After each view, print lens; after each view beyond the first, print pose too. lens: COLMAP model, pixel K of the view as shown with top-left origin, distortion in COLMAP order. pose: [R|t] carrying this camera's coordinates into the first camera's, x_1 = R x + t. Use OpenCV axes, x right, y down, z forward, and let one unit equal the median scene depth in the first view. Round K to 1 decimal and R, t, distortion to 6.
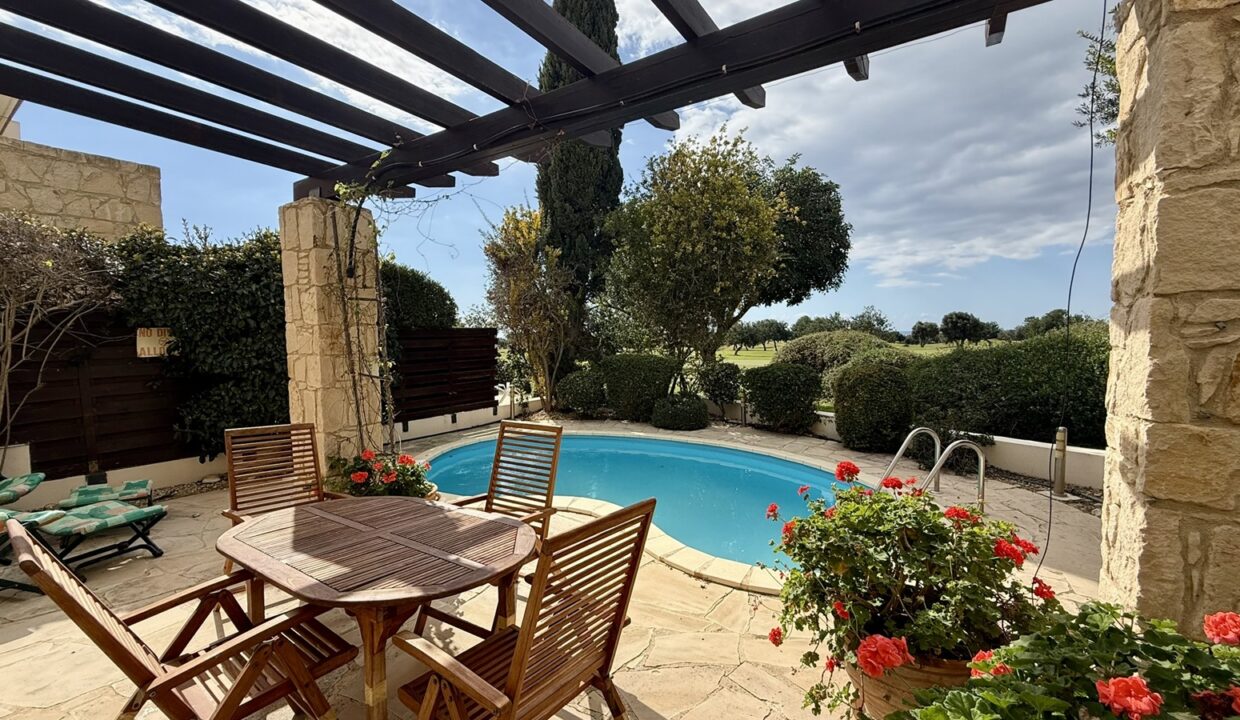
lens RADIAL K [[499.0, 0, 616.1], [0, 499.0, 358.9], [0, 0, 1]] dist [-0.018085, 0.000073]
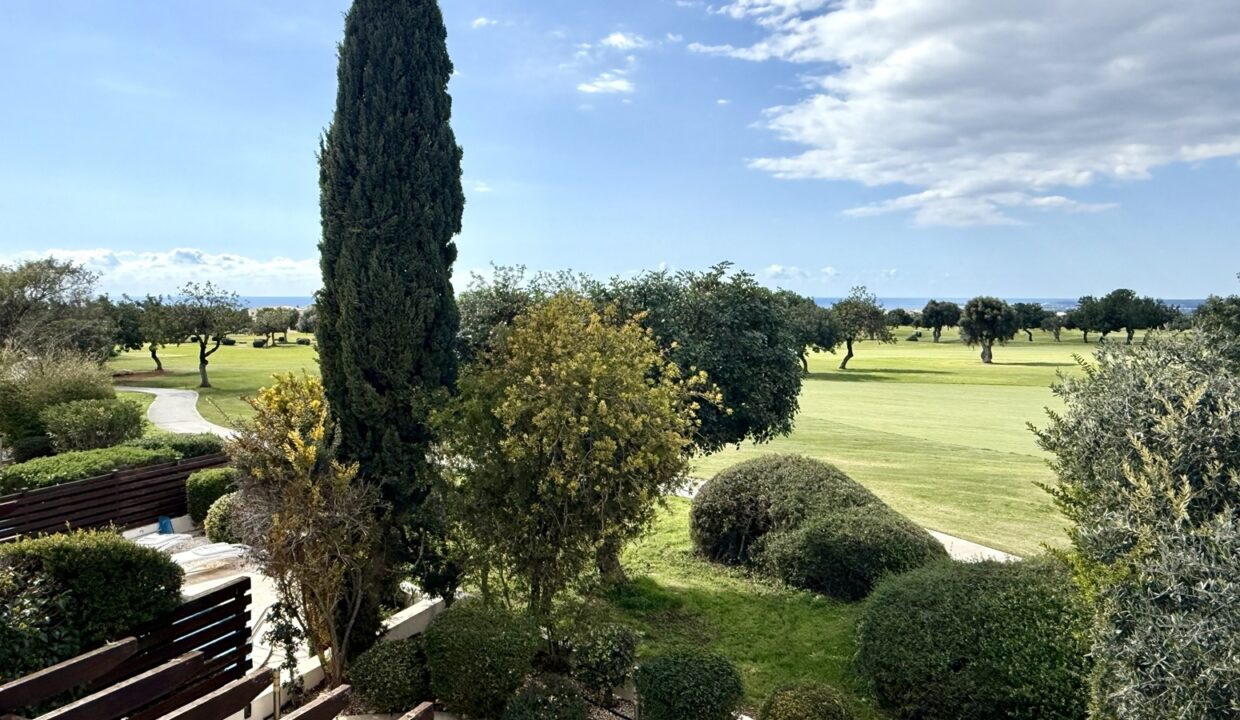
lens RADIAL K [[852.0, 0, 623.7], [0, 852.0, 360.5], [0, 0, 1]] dist [0.002113, -0.000402]
pose [[0.980073, 0.002733, 0.198621, 0.003919], [-0.006119, 0.999846, 0.016440, -0.353405], [-0.198545, -0.017327, 0.979939, -0.115223]]
